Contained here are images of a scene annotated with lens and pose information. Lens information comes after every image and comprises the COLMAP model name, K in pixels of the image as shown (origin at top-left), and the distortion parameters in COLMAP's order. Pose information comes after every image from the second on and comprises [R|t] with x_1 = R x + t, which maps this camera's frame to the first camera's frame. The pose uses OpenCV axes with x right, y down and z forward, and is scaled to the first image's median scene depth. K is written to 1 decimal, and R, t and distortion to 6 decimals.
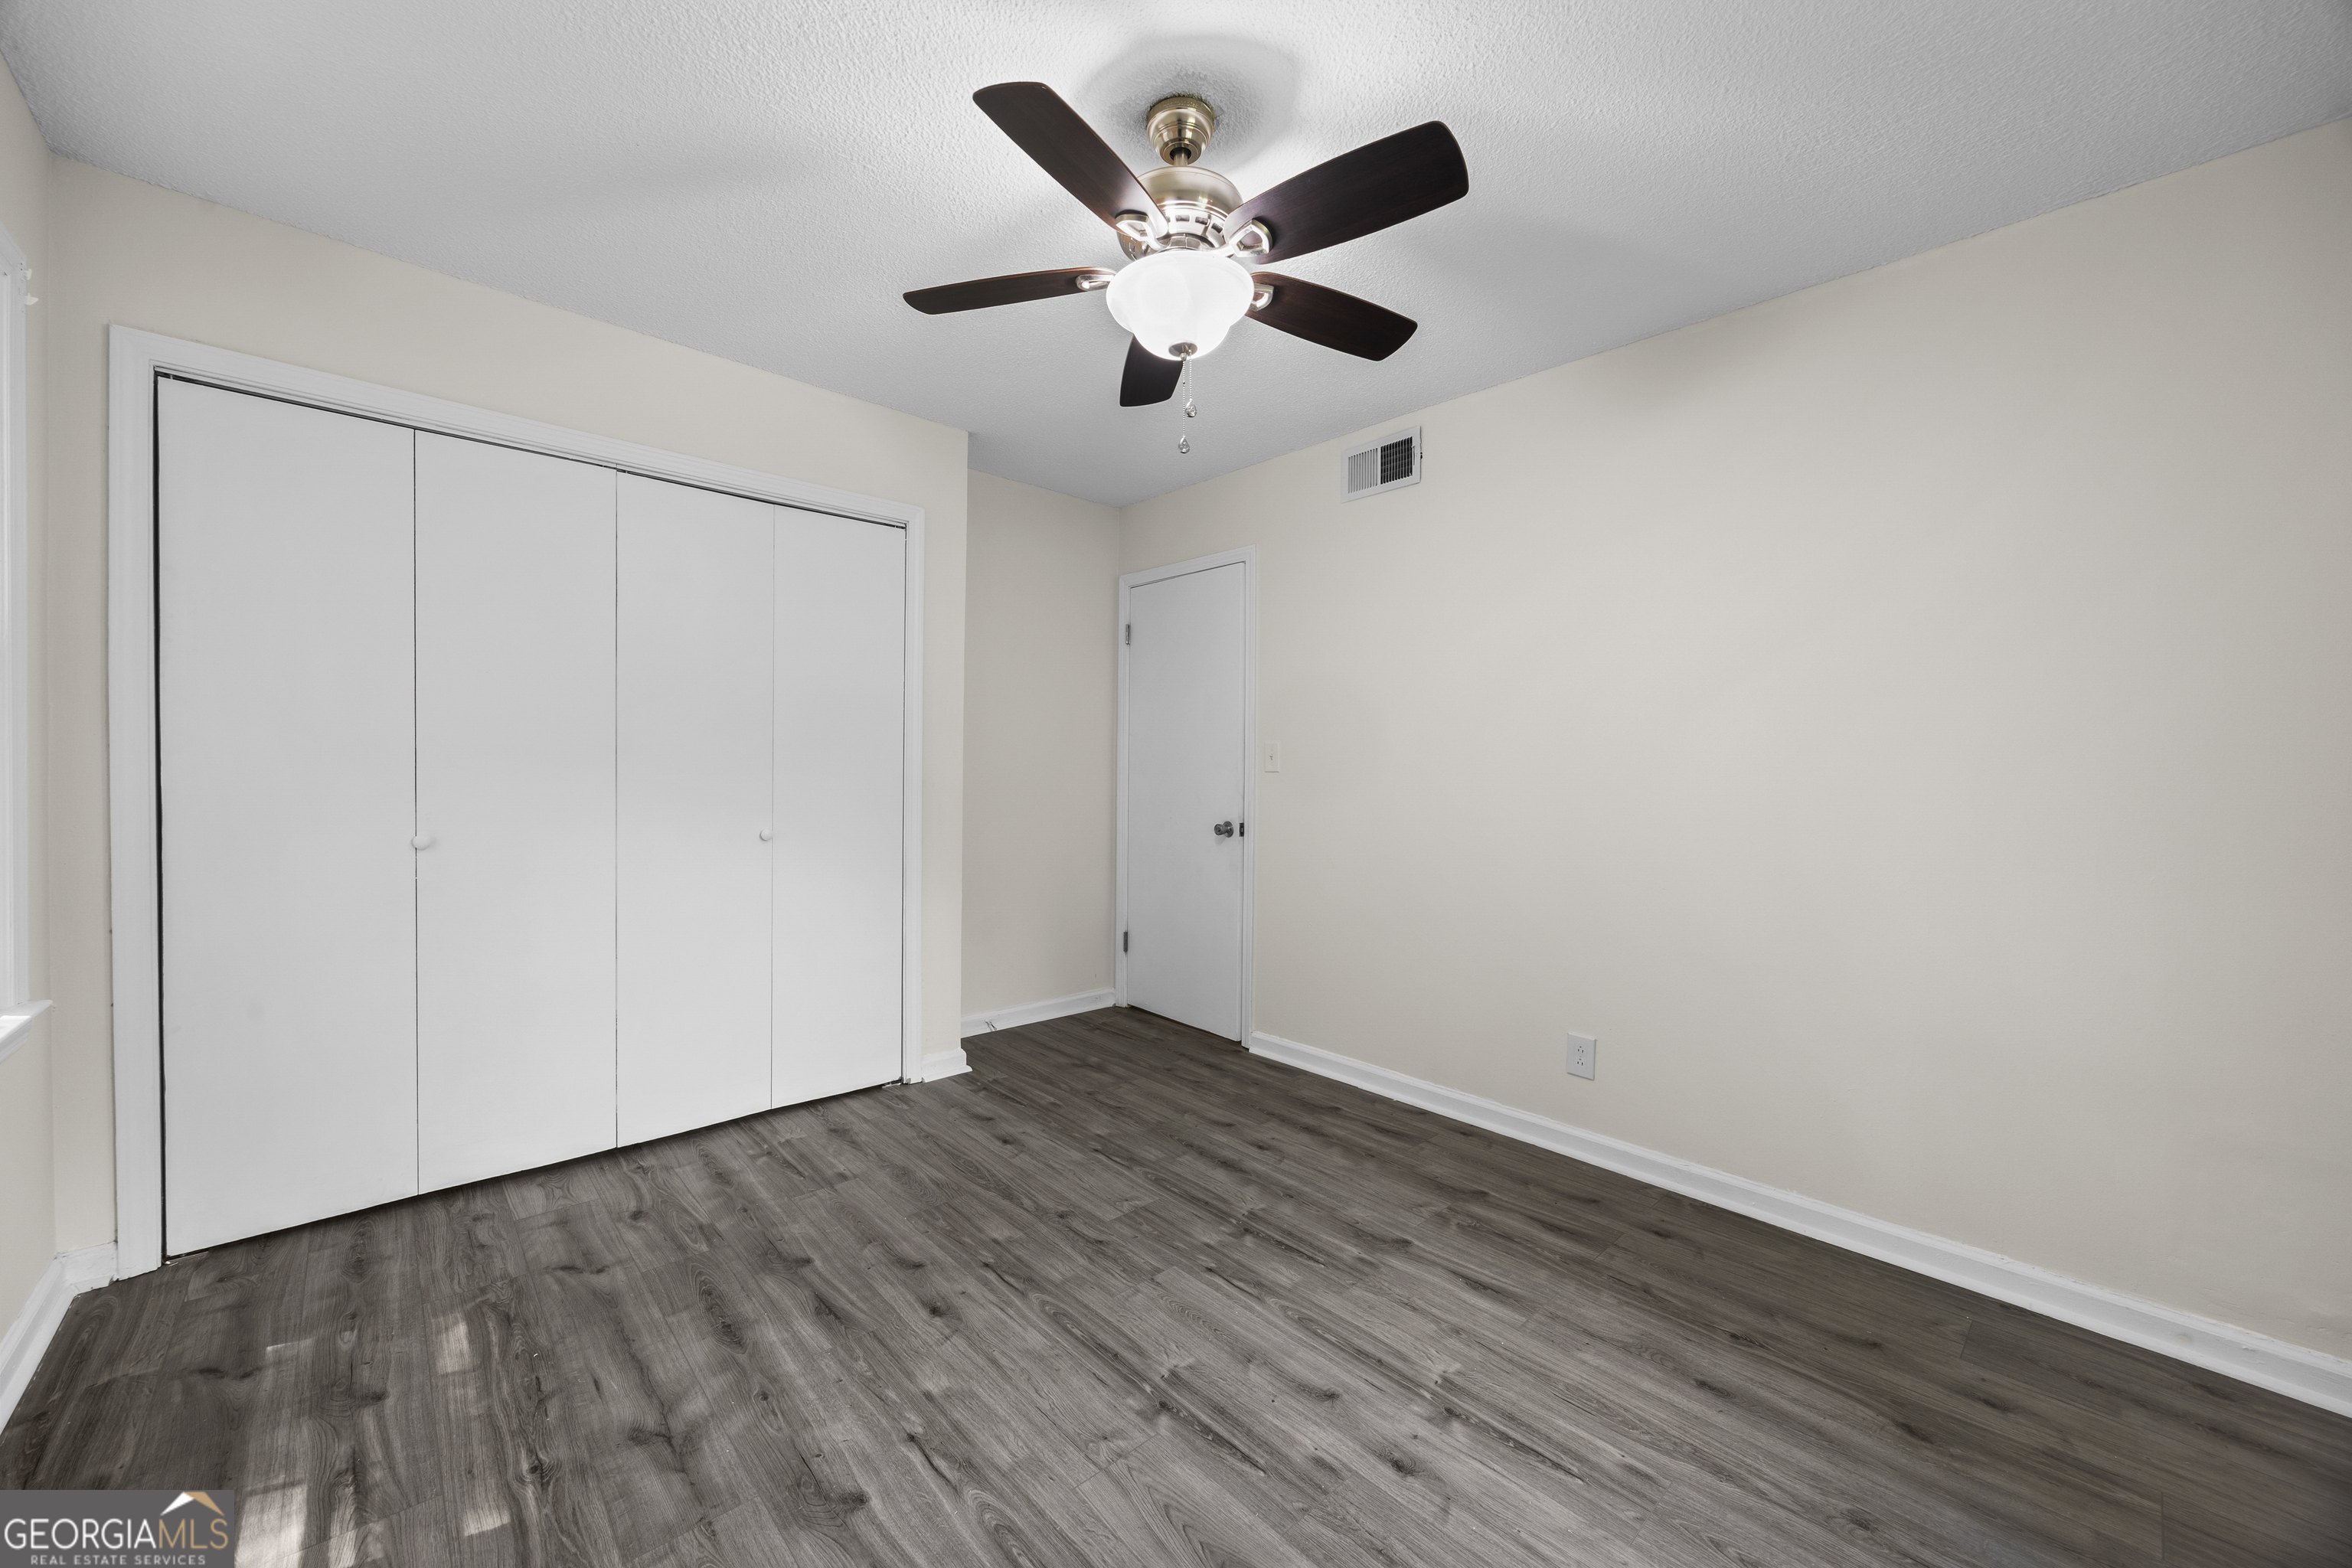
lens RADIAL K [[899.9, 0, 1174.2], [0, 899.9, 779.2], [0, 0, 1]] dist [-0.003184, 0.000185]
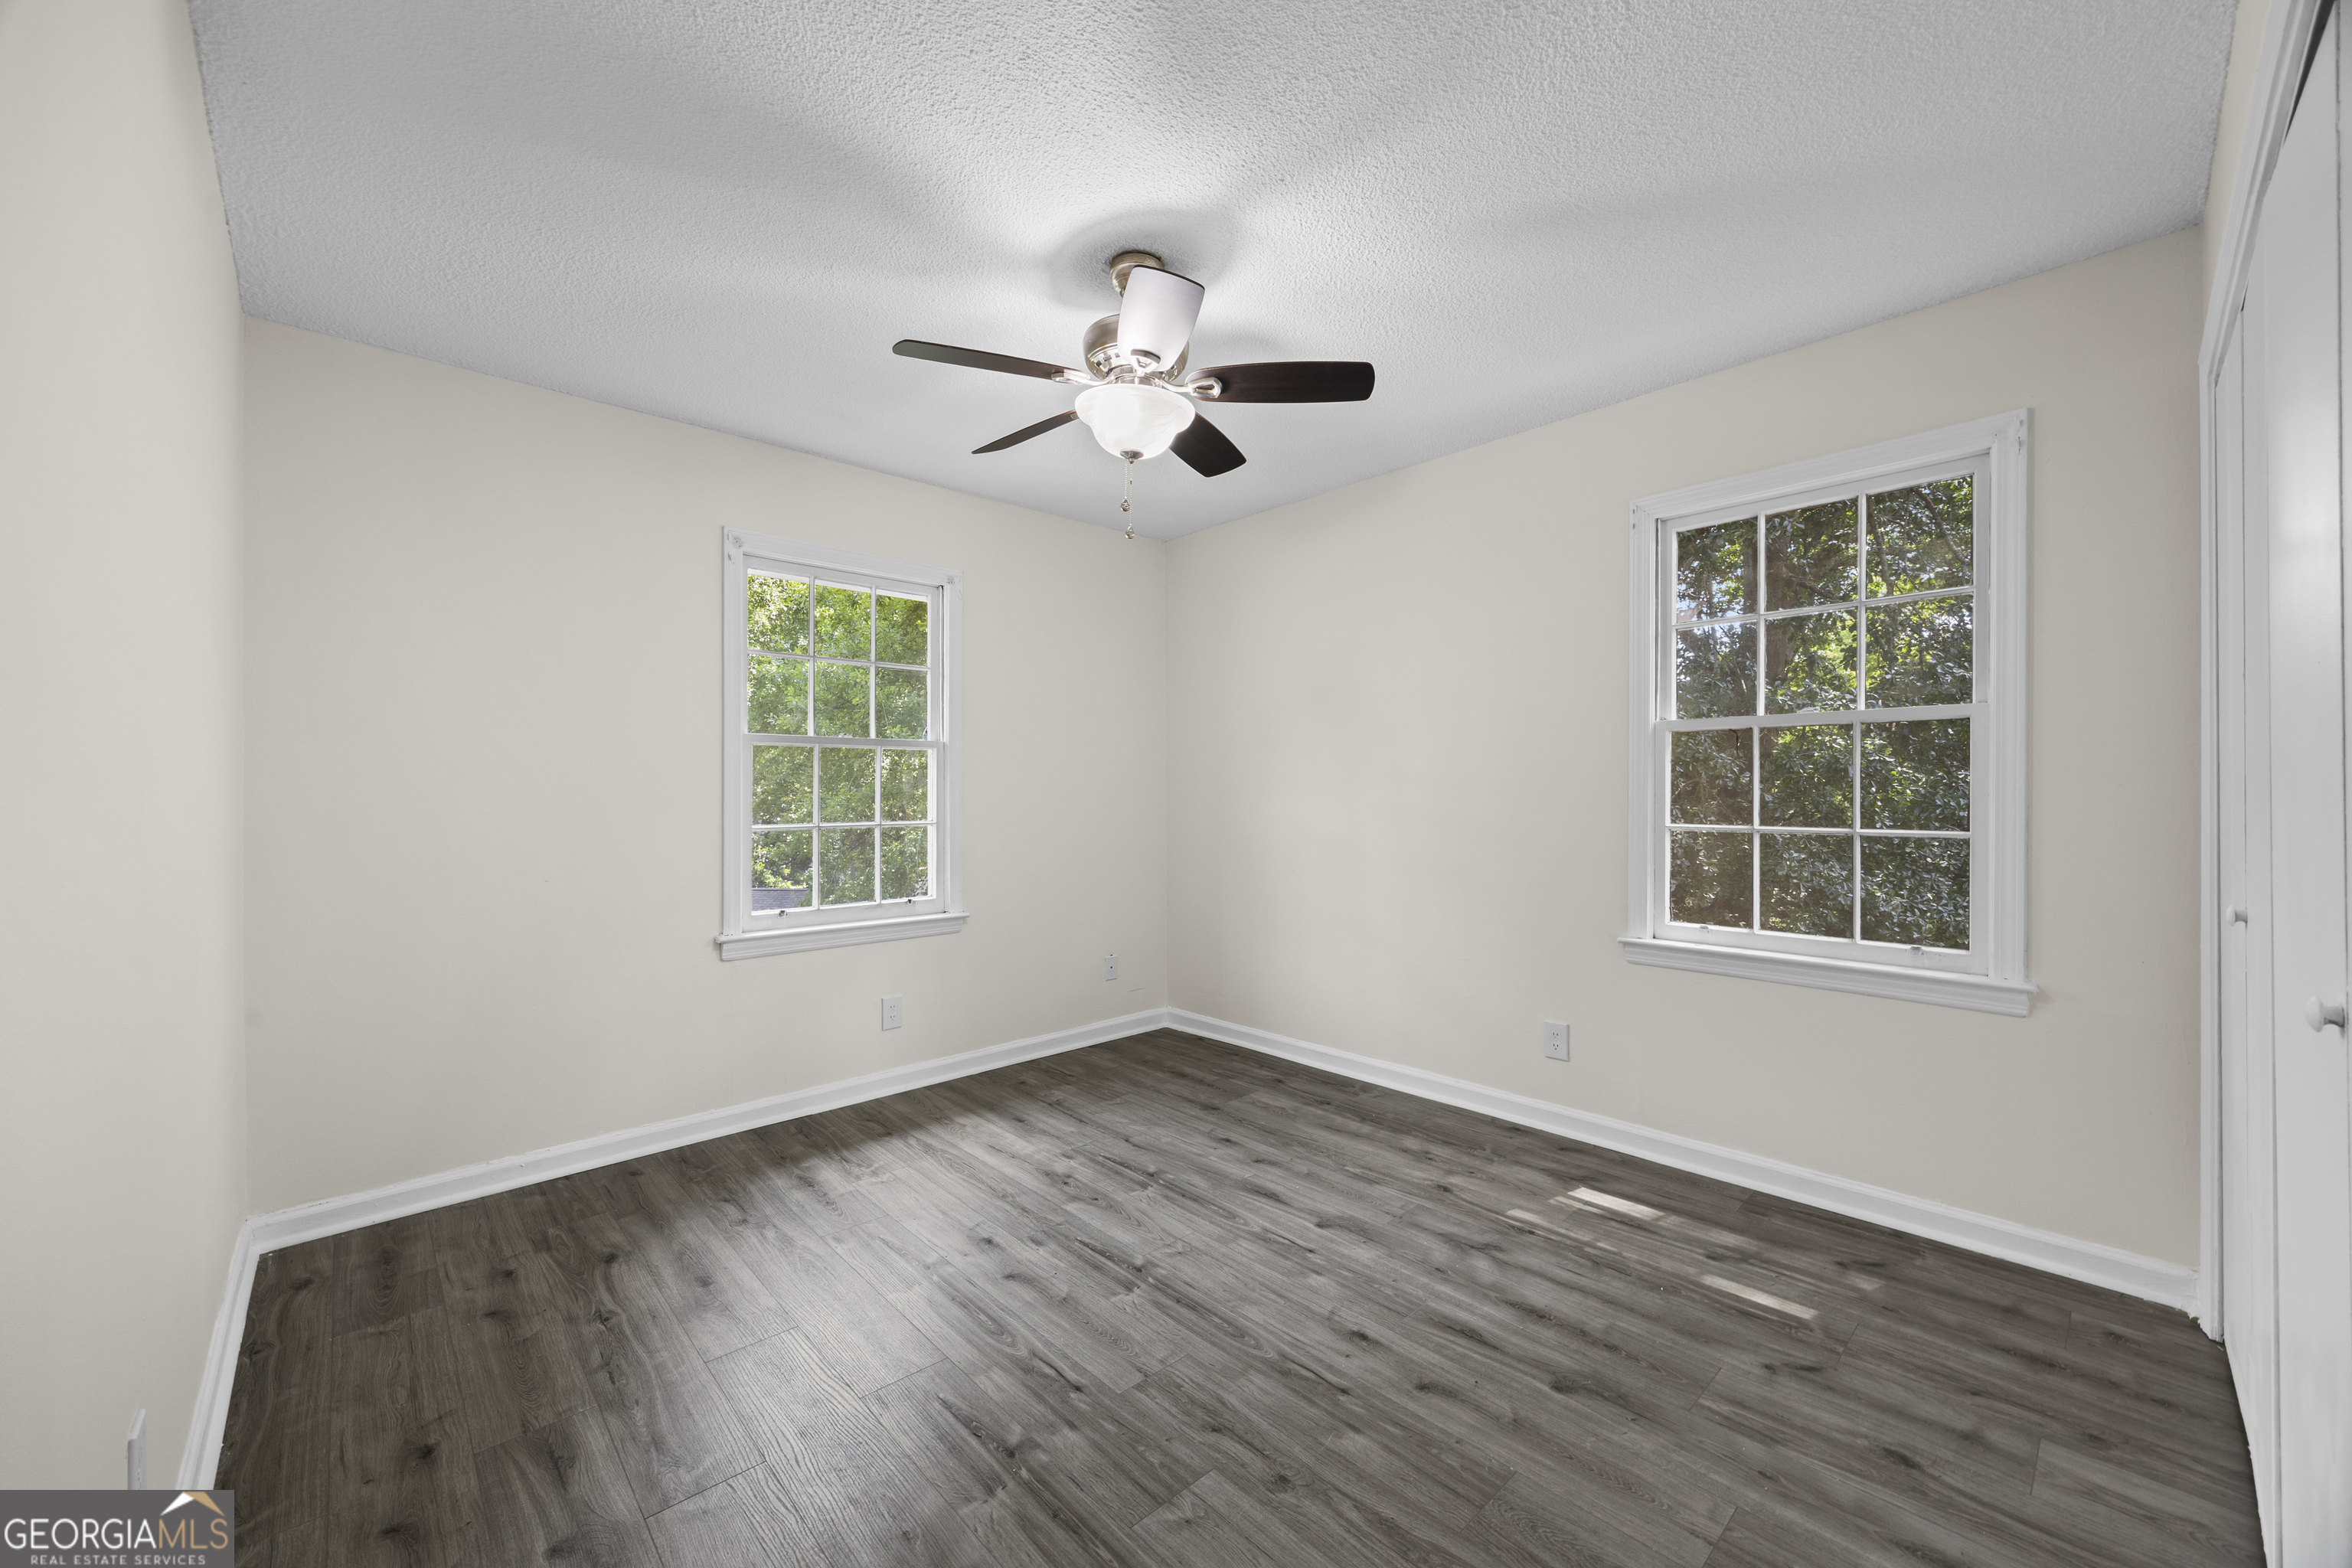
lens RADIAL K [[899.9, 0, 1181.4], [0, 899.9, 786.7], [0, 0, 1]] dist [-0.003184, 0.000185]
pose [[-0.999935, -0.006949, -0.009075, -0.050301], [-0.007067, 0.999891, 0.012980, -0.036120], [0.008984, 0.013043, -0.999875, 2.018322]]
